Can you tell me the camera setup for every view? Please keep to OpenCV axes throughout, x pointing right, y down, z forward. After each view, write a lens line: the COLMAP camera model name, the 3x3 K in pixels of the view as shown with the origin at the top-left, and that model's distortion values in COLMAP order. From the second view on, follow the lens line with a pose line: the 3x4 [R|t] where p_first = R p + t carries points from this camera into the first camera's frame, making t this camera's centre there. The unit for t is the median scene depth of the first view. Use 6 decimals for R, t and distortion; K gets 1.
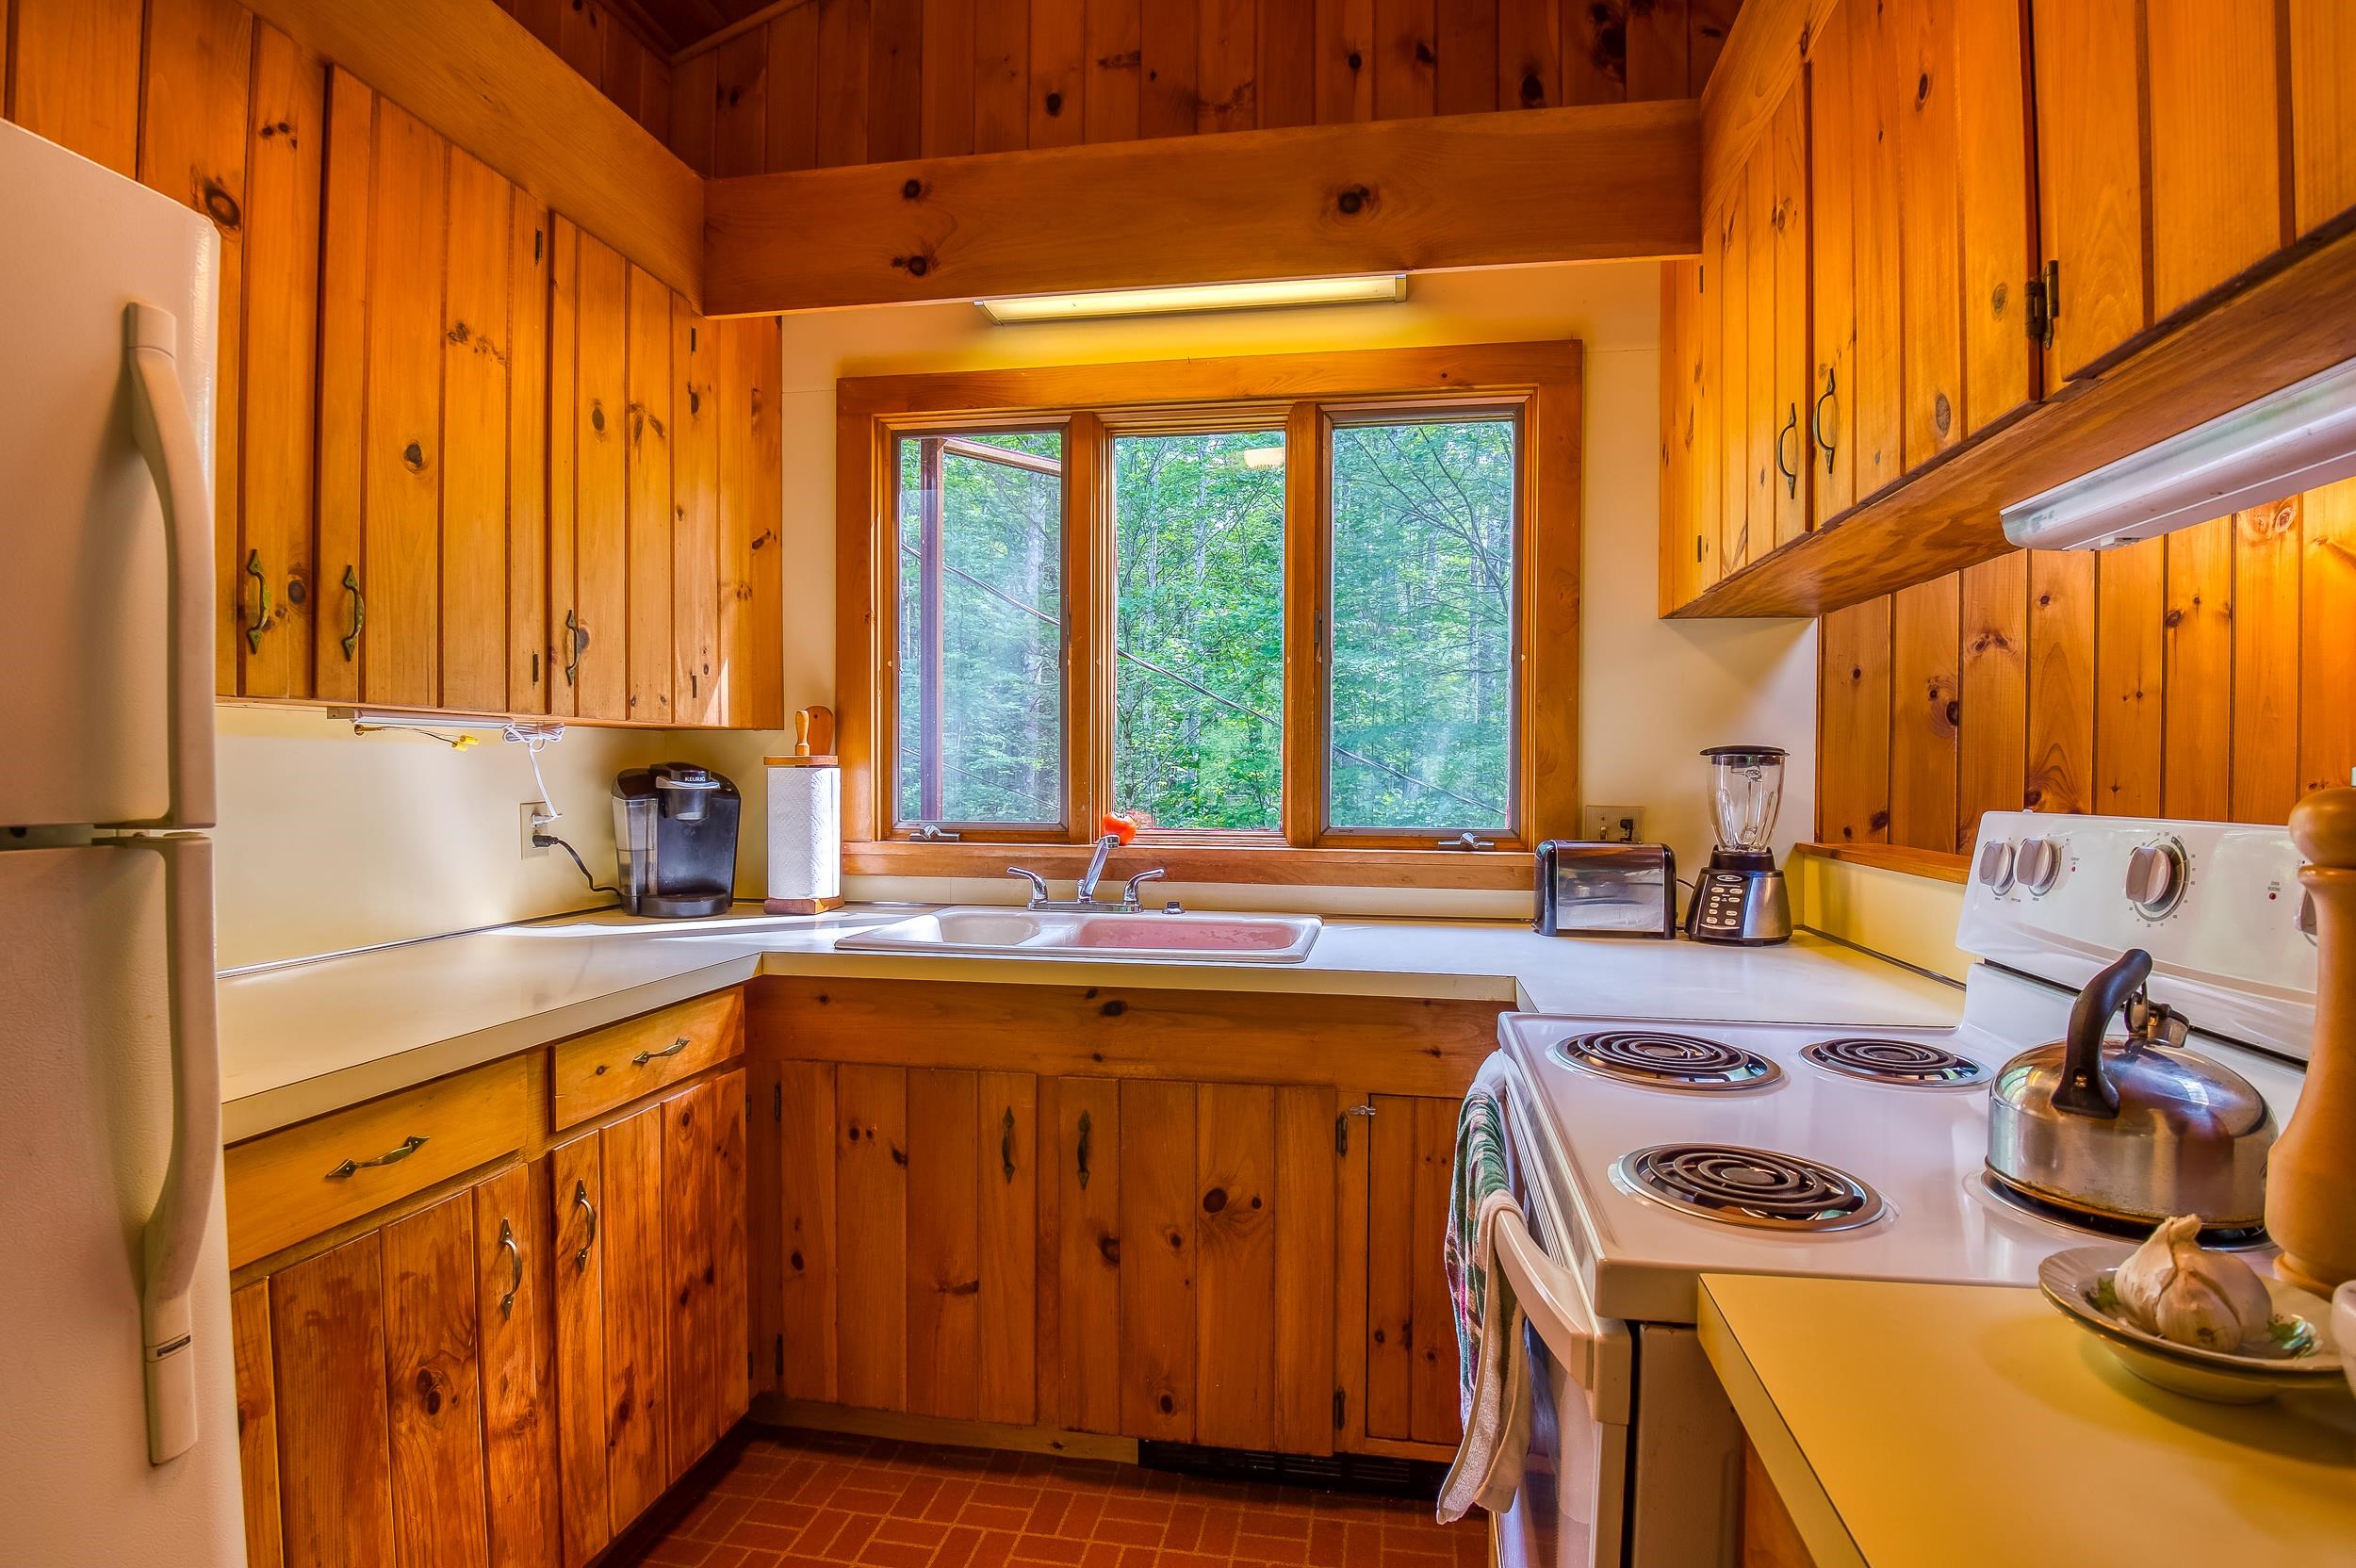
lens RADIAL K [[1149.6, 0, 1156.1], [0, 1149.6, 790.9], [0, 0, 1]] dist [-0.037411, -0.003306]
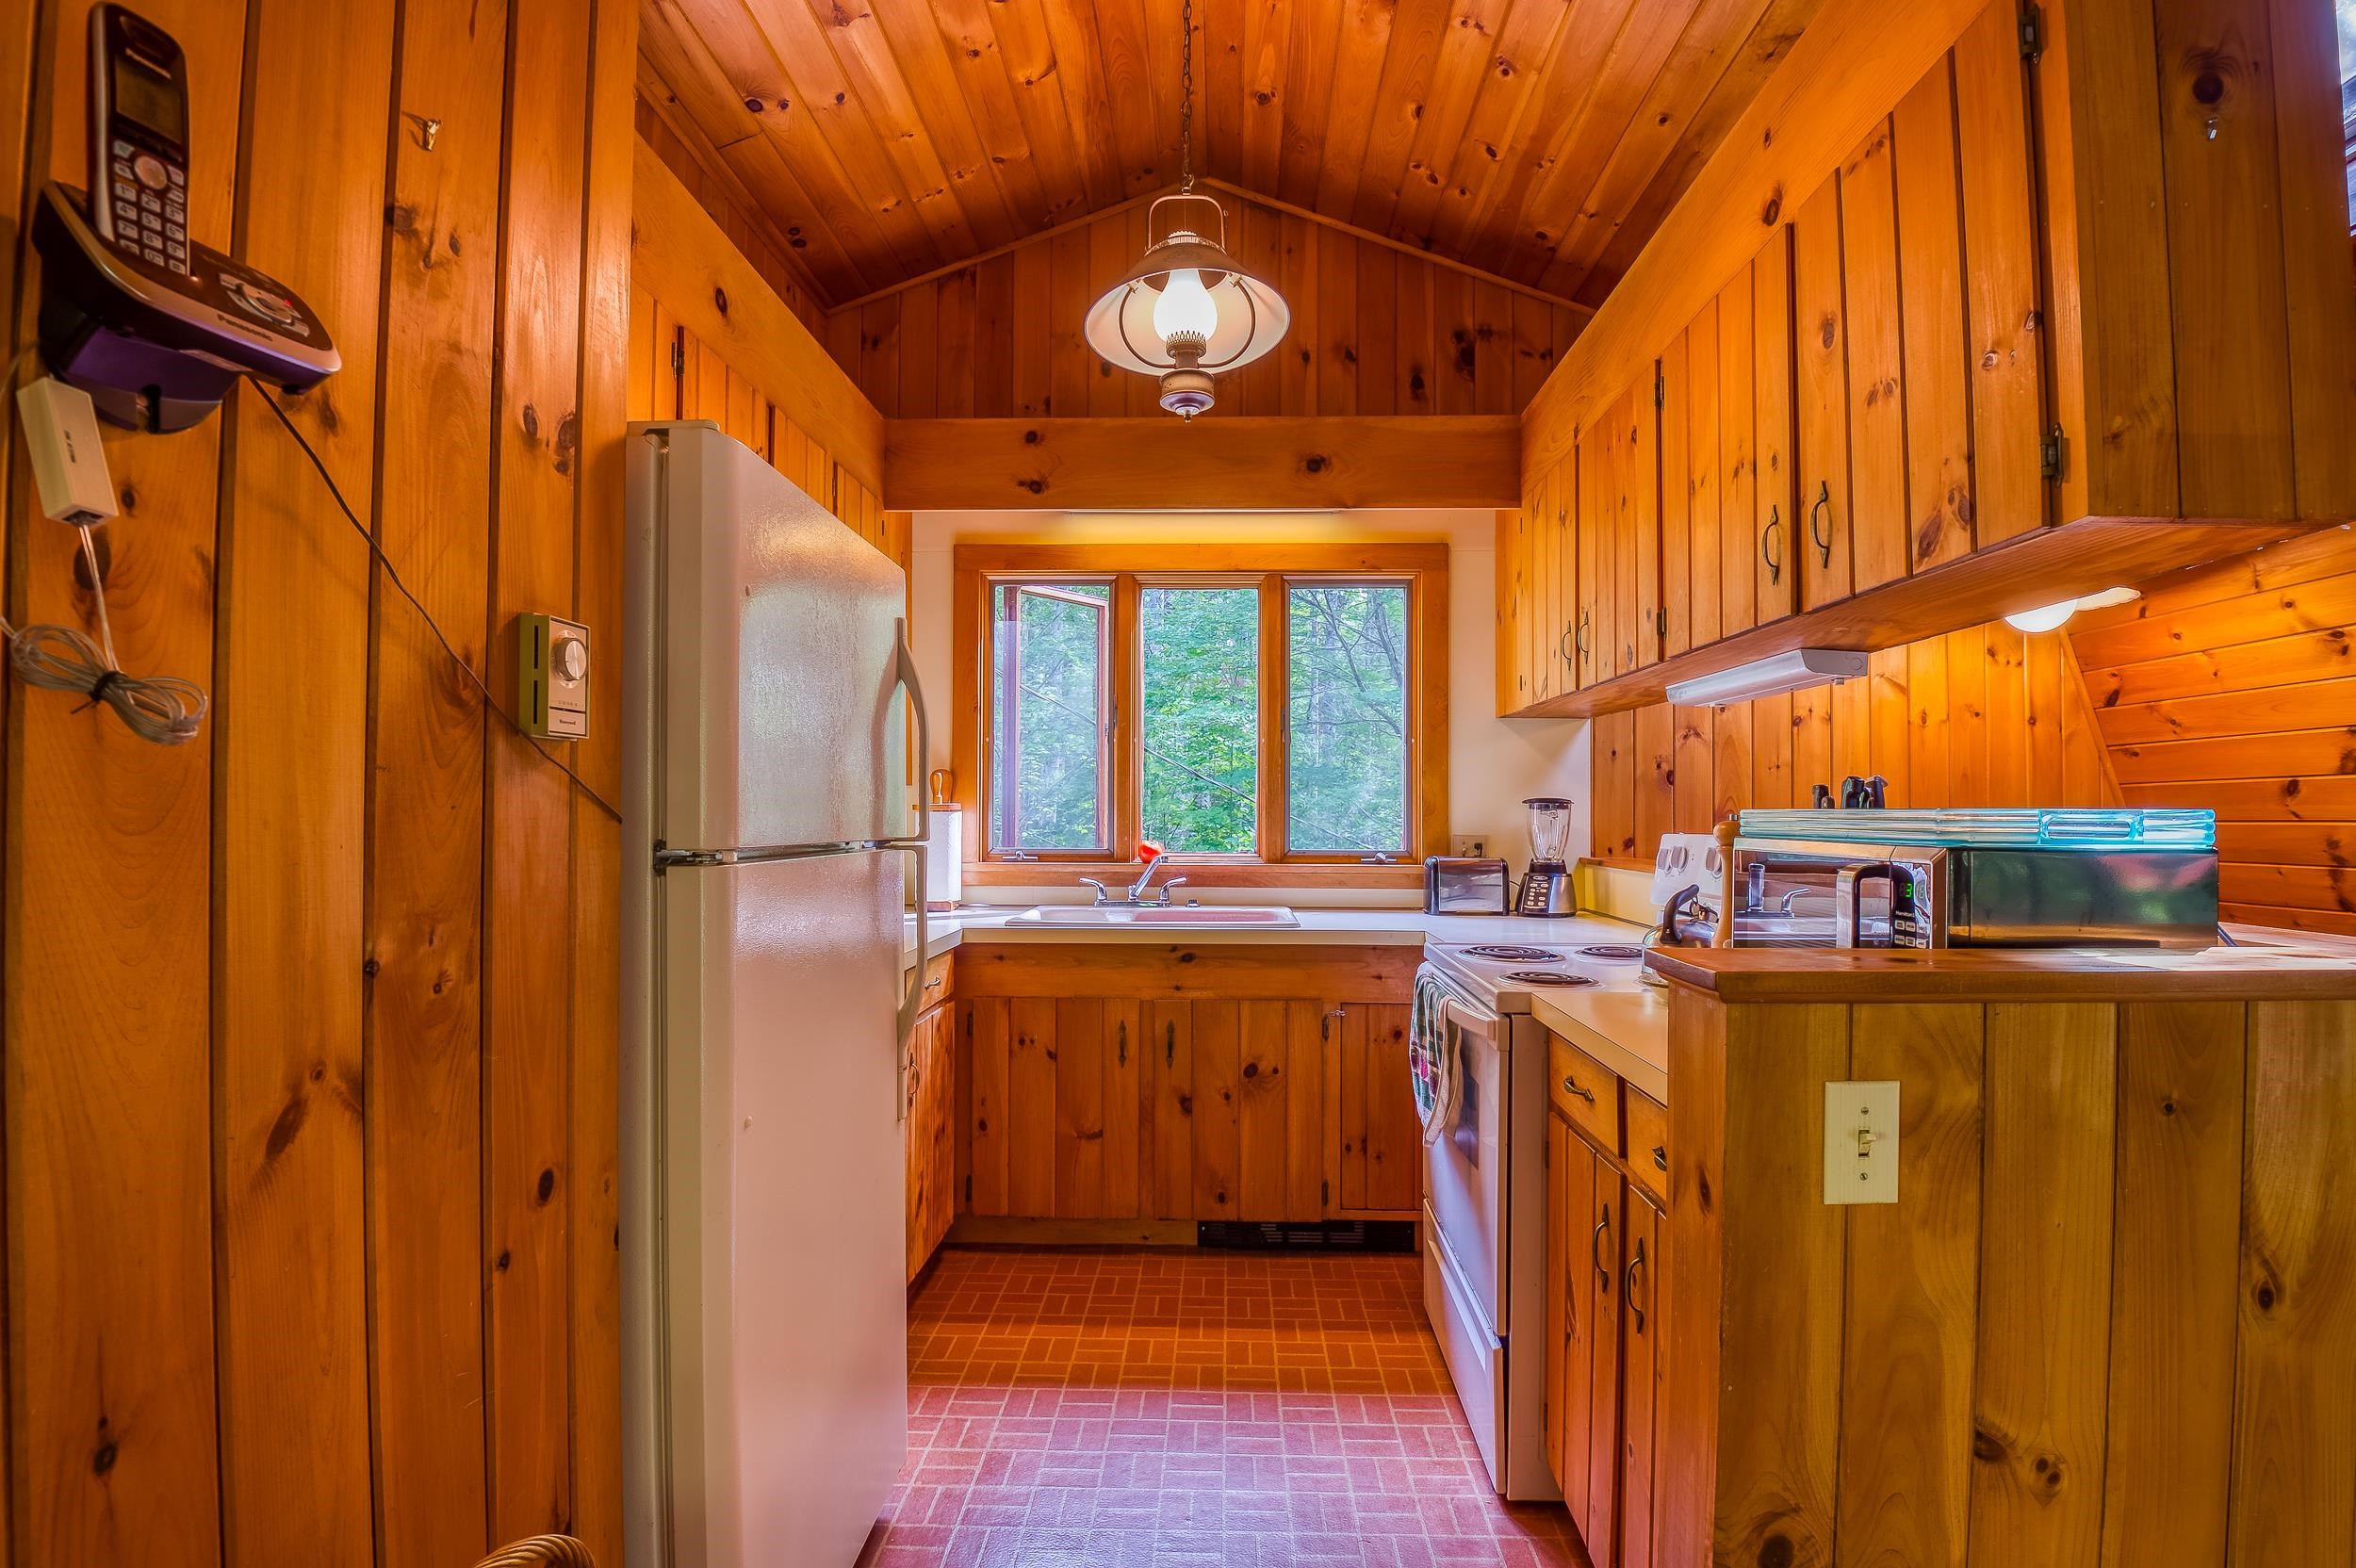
lens RADIAL K [[1131.8, 0, 1131.0], [0, 1131.8, 790.7], [0, 0, 1]] dist [-0.029807, -0.008143]
pose [[0.993109, 0.000554, 0.117195, -0.269964], [0.003216, 0.999483, -0.031982, -0.000157], [-0.117152, 0.032139, 0.992594, -0.541990]]
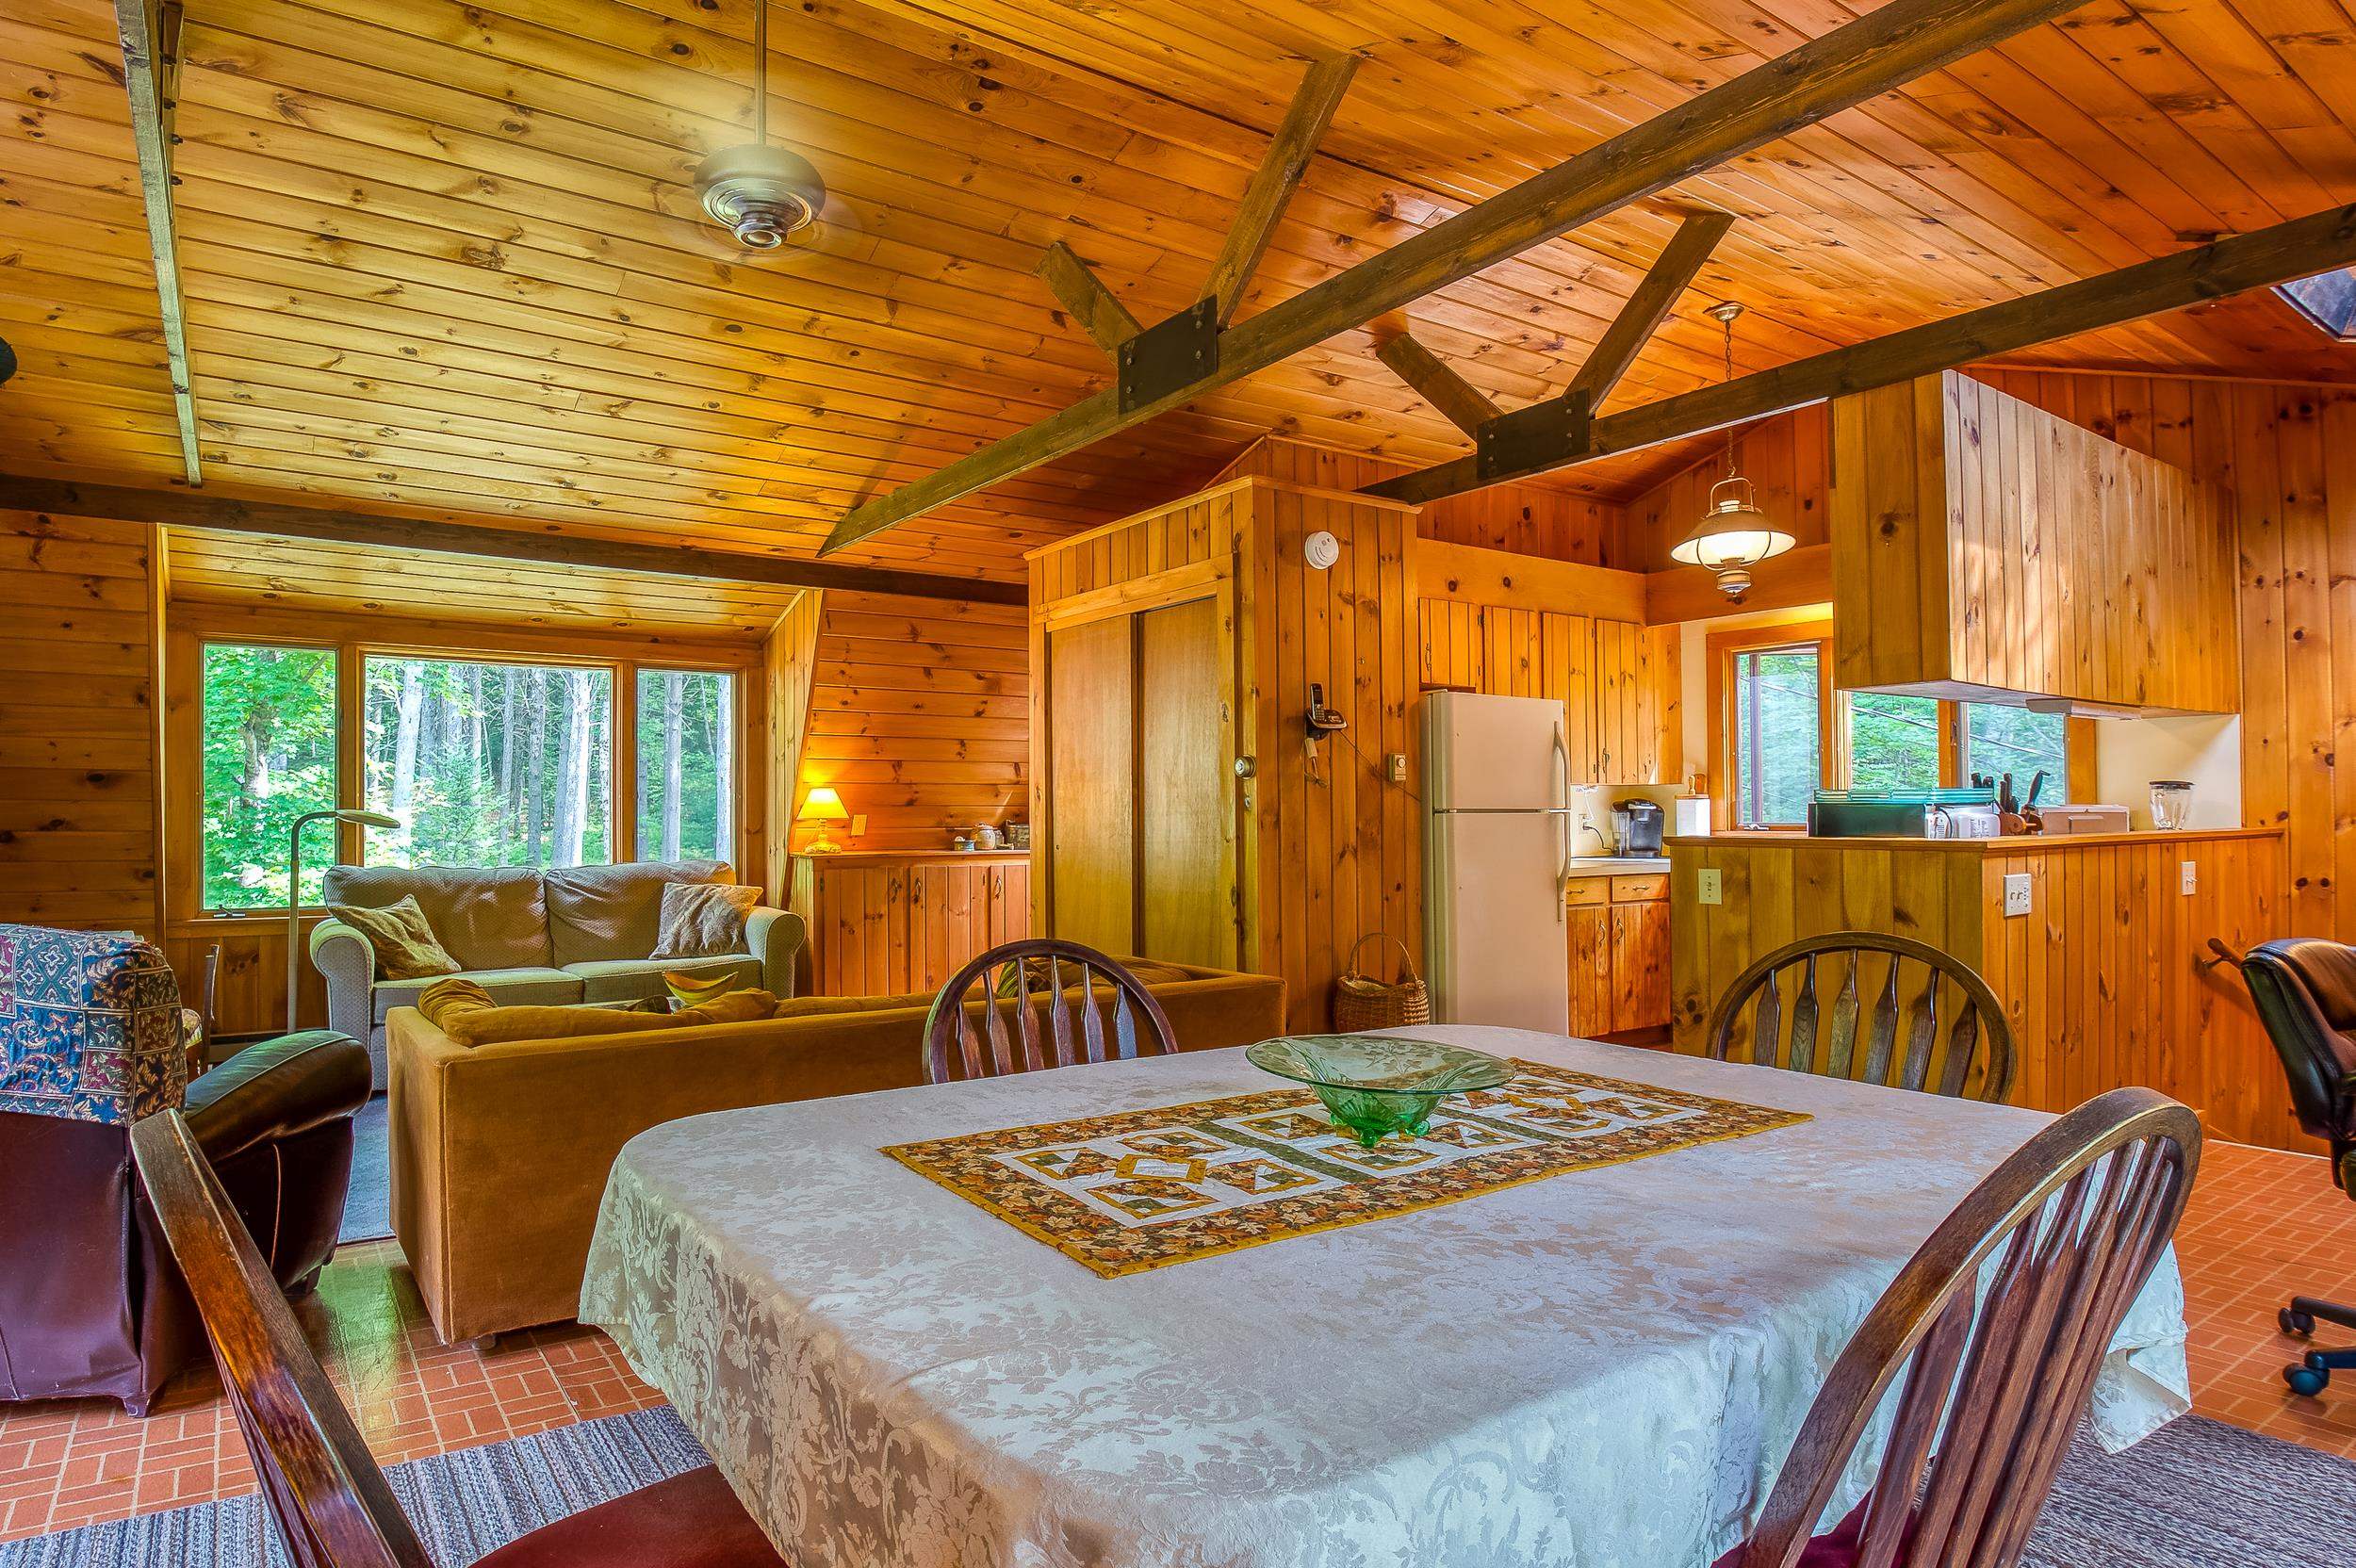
lens RADIAL K [[1131.8, 0, 961.9], [0, 1131.8, 804.2], [0, 0, 1]] dist [-0.029807, -0.008143]
pose [[0.622175, -0.014998, -0.782734, 0.676168], [-0.002121, 0.999781, -0.020843, 0.048892], [0.782875, 0.014628, 0.622007, -1.971337]]
